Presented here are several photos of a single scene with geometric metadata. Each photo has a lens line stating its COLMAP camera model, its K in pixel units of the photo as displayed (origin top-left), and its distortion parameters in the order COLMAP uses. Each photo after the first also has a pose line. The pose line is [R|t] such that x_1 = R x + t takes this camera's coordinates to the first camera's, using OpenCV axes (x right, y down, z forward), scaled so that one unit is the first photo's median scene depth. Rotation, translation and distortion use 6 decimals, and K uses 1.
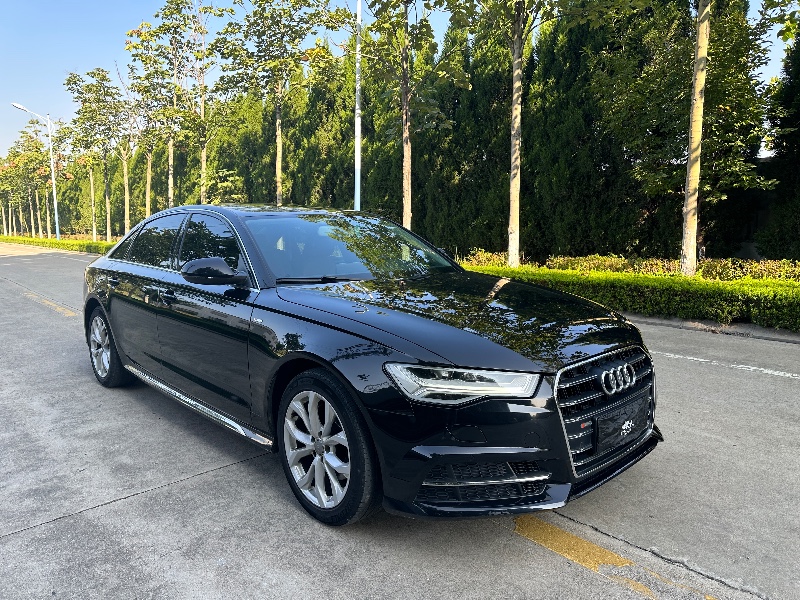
lens RADIAL K [[564.0, 0, 402.0], [0, 564.0, 302.3], [0, 0, 1]] dist [-0.007301, -0.008799]
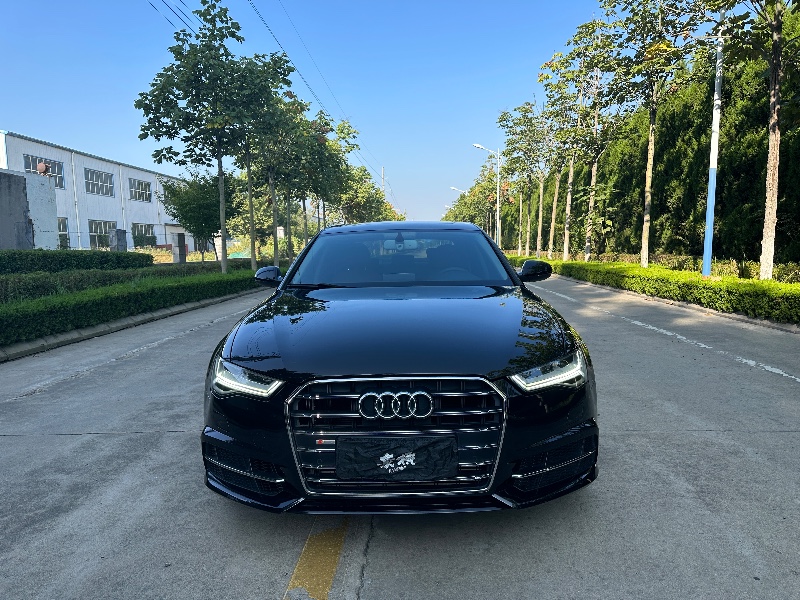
lens RADIAL K [[564.0, 0, 394.4], [0, 564.0, 301.8], [0, 0, 1]] dist [-0.007301, -0.008799]
pose [[0.704654, 0.051337, -0.707691, 0.138249], [-0.070437, 0.997514, 0.002227, -0.003847], [0.706046, 0.048278, 0.706519, 0.051067]]
